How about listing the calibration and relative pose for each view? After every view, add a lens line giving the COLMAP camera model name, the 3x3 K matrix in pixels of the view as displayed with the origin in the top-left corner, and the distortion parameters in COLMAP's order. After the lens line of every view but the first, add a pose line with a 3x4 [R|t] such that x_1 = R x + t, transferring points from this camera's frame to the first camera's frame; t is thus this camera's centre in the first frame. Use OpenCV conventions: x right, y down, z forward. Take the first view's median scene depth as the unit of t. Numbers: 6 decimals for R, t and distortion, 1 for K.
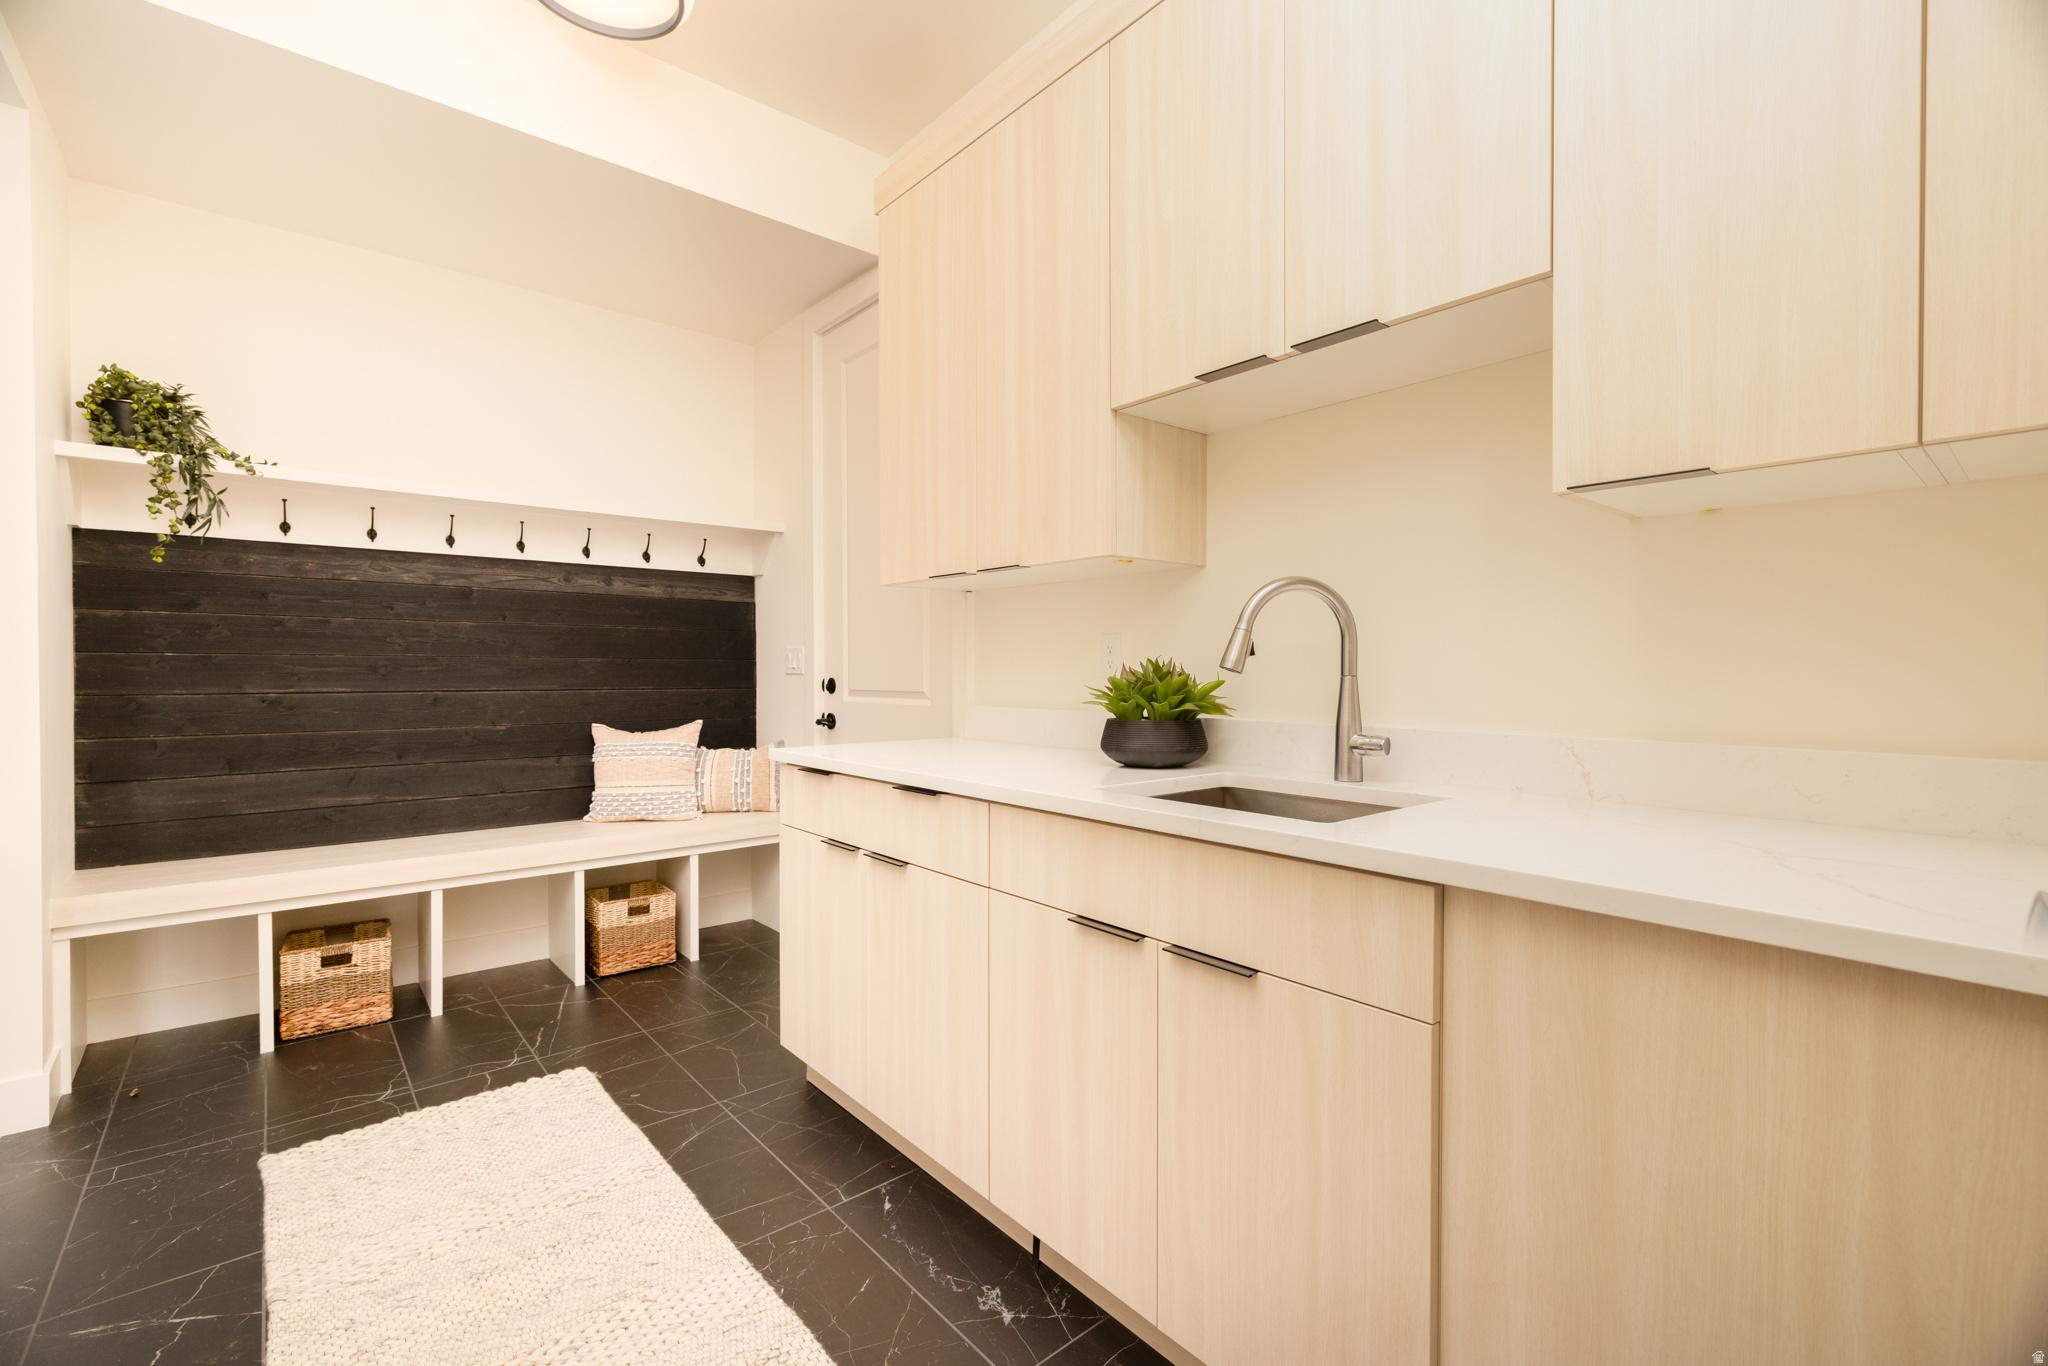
lens RADIAL K [[888.3, 0, 1024.0], [0, 888.3, 683.0], [0, 0, 1]] dist [-0.000134, 0.000004]
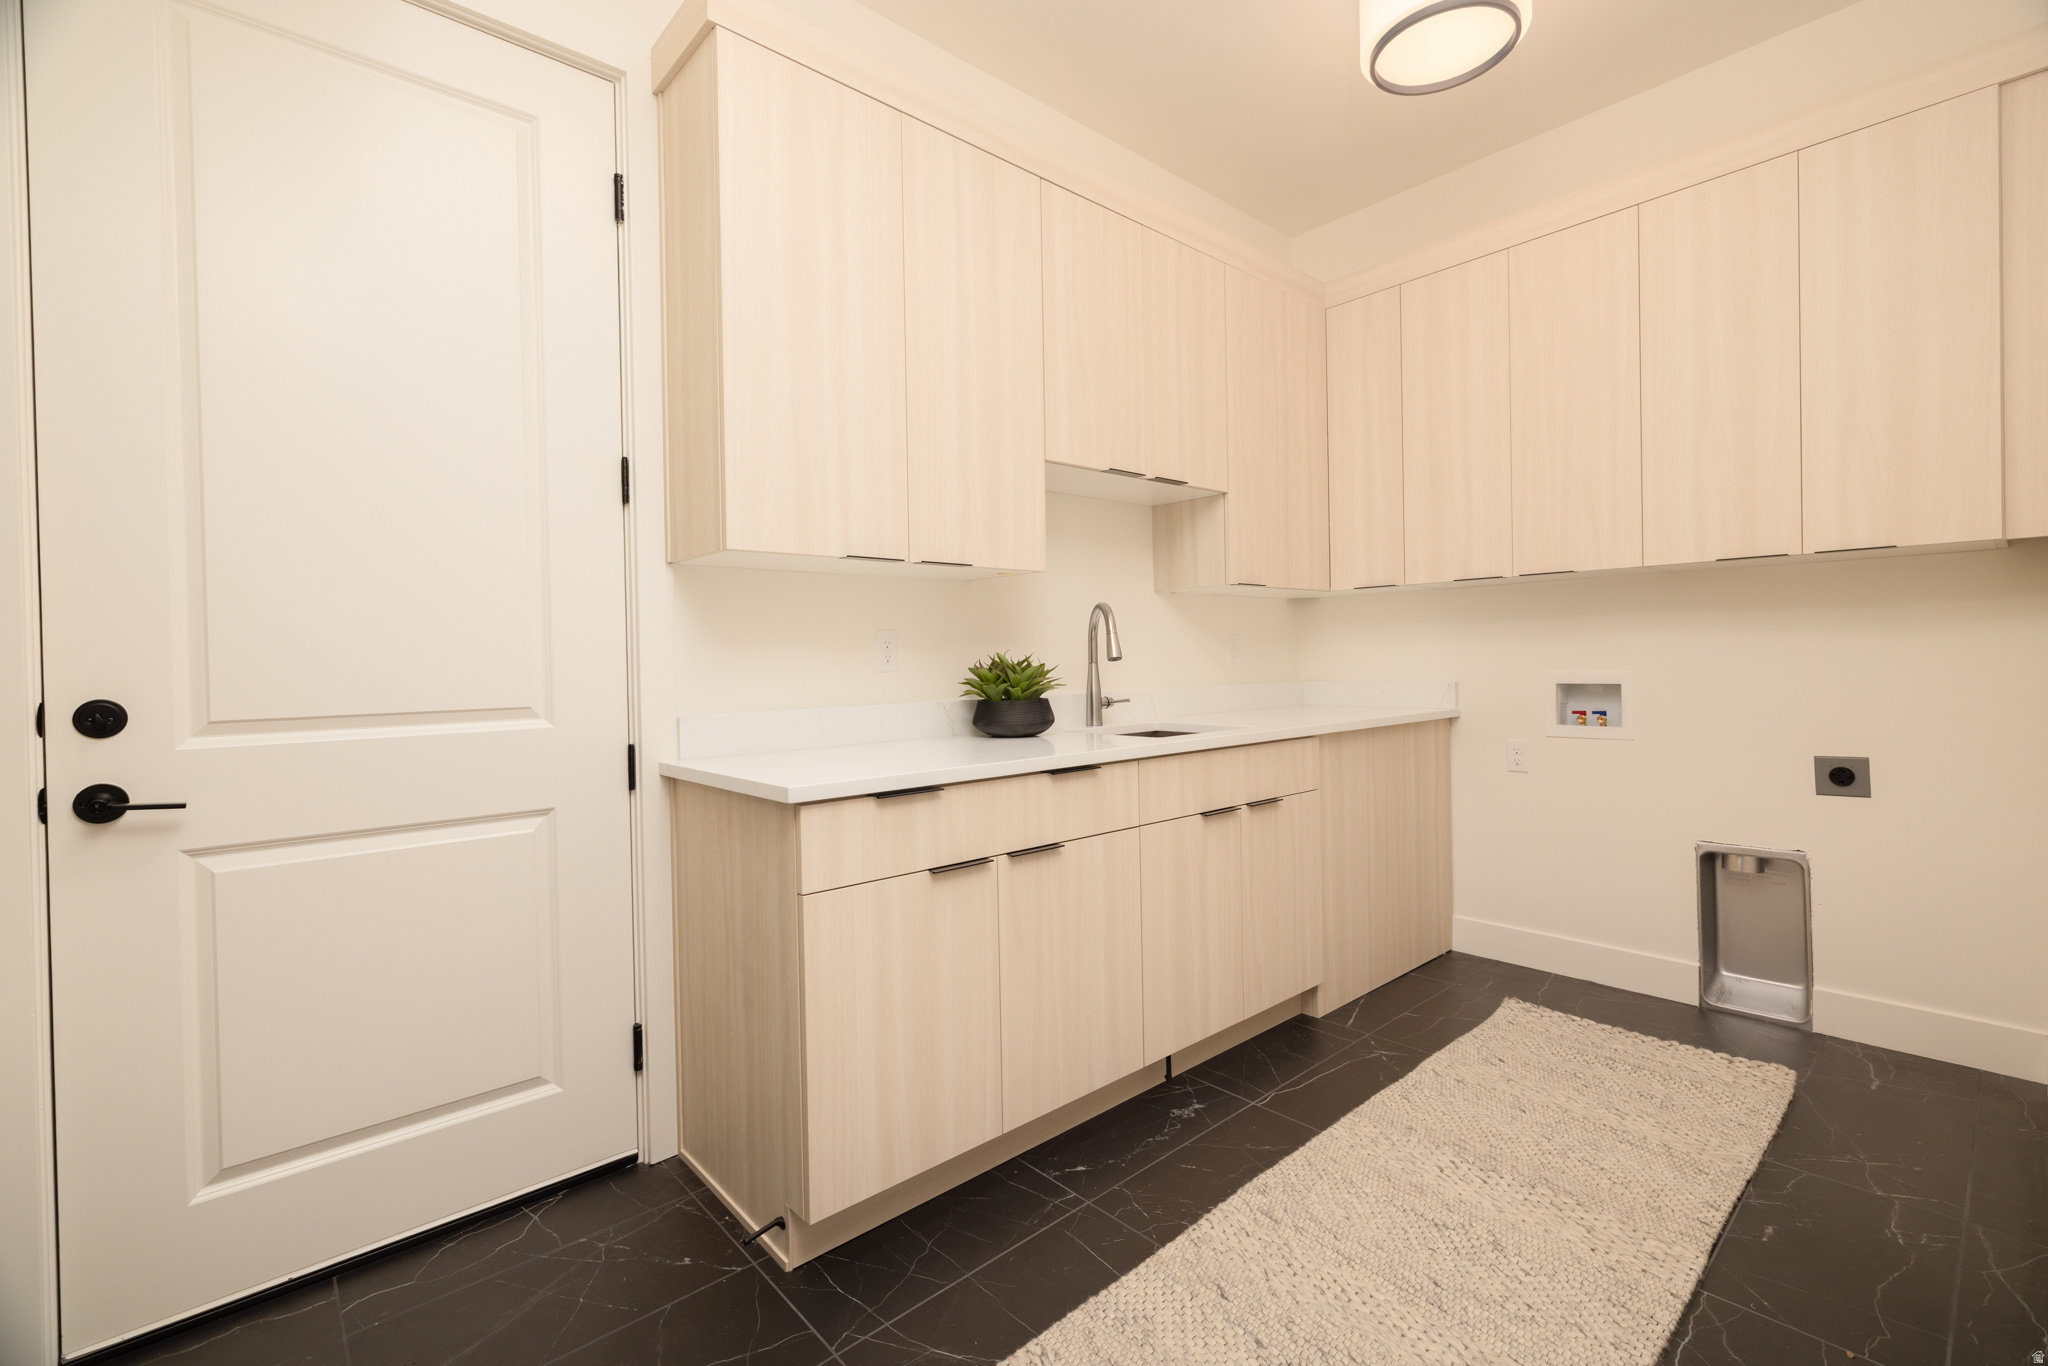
lens RADIAL K [[888.3, 0, 1024.0], [0, 888.3, 683.0], [0, 0, 1]] dist [-0.000134, 0.000004]
pose [[-0.028511, -0.016243, 0.999461, -1.179543], [0.038814, 0.999096, 0.017345, -0.007401], [-0.998840, 0.039288, -0.027855, 1.059825]]
